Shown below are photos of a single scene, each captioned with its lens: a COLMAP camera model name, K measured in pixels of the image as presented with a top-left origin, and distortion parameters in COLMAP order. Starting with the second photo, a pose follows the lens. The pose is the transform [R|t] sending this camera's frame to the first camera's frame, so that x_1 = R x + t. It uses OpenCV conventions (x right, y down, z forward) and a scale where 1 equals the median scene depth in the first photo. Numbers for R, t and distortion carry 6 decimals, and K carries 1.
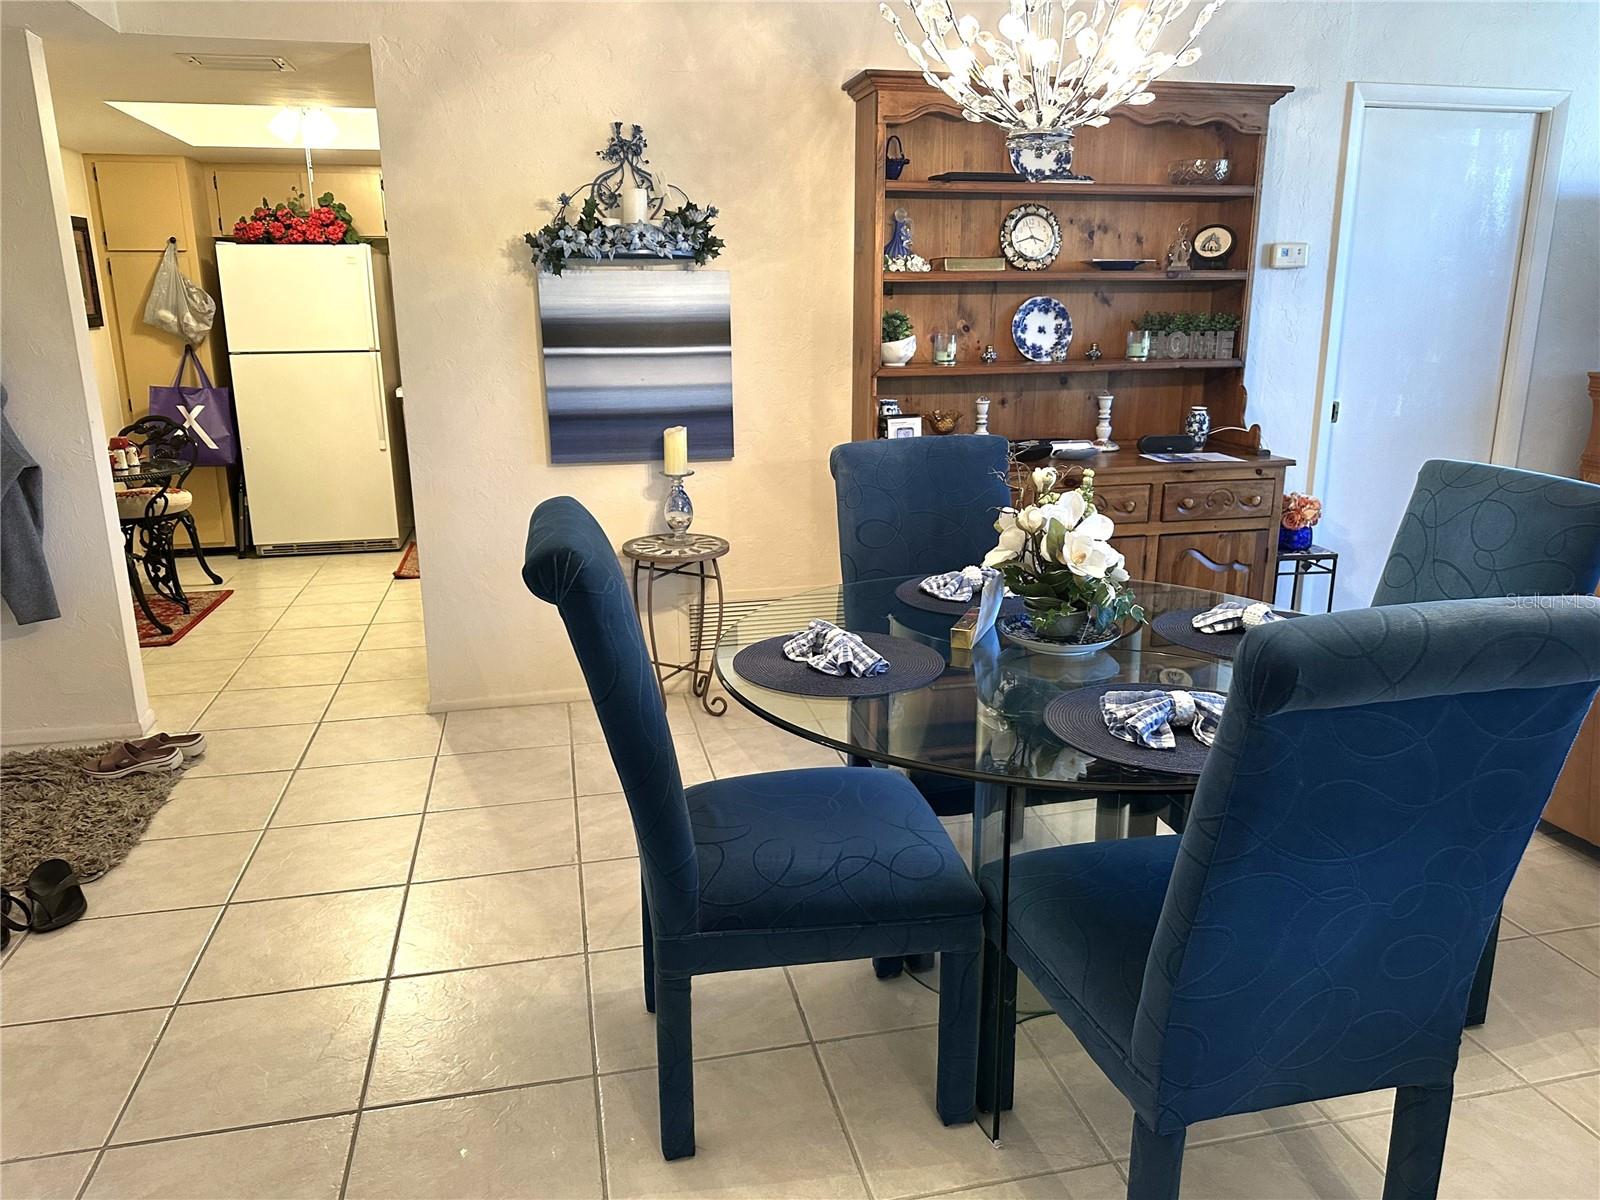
lens RADIAL K [[1123.2, 0, 777.2], [0, 1123.2, 602.9], [0, 0, 1]] dist [0.087814, -0.002376]
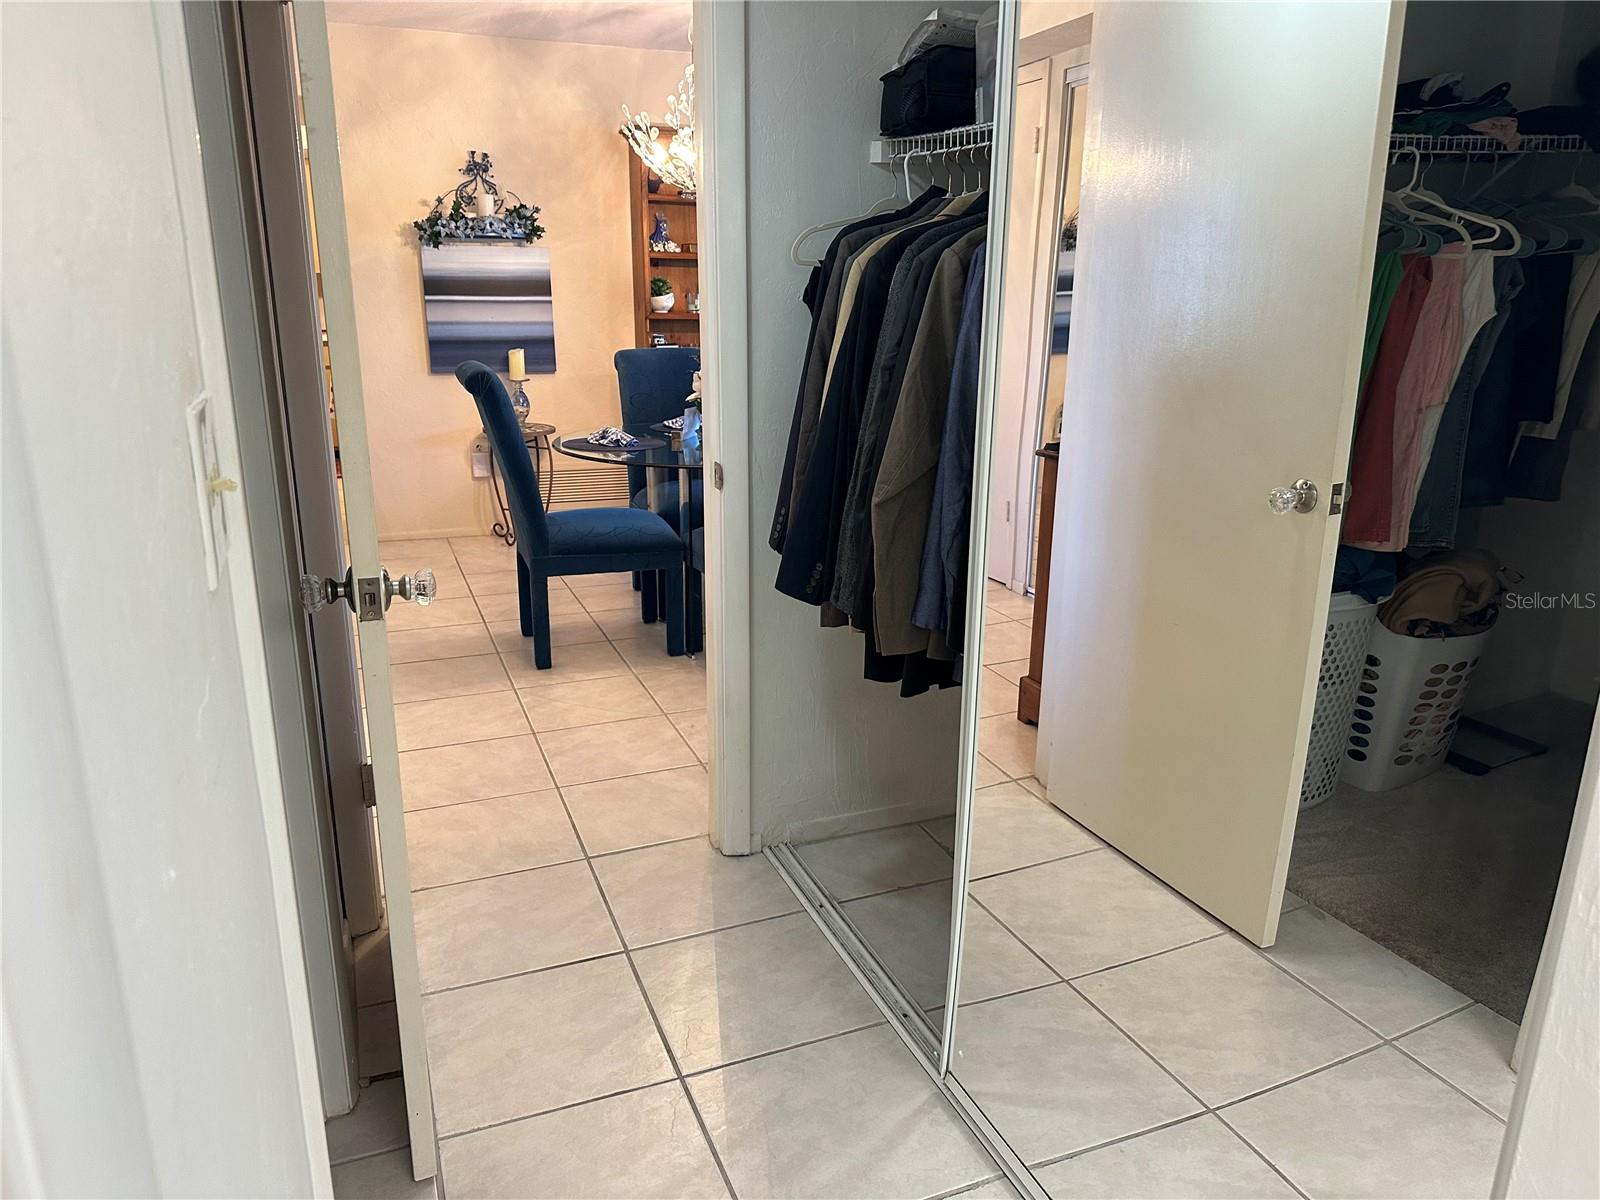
lens RADIAL K [[1100.8, 0, 799.2], [0, 1100.8, 592.7], [0, 0, 1]] dist [0.085212, -0.189588]
pose [[0.983789, -0.029850, 0.176830, 0.011596], [0.026713, 0.999441, 0.020097, 0.158959], [-0.177331, -0.015047, 0.984036, -0.569877]]
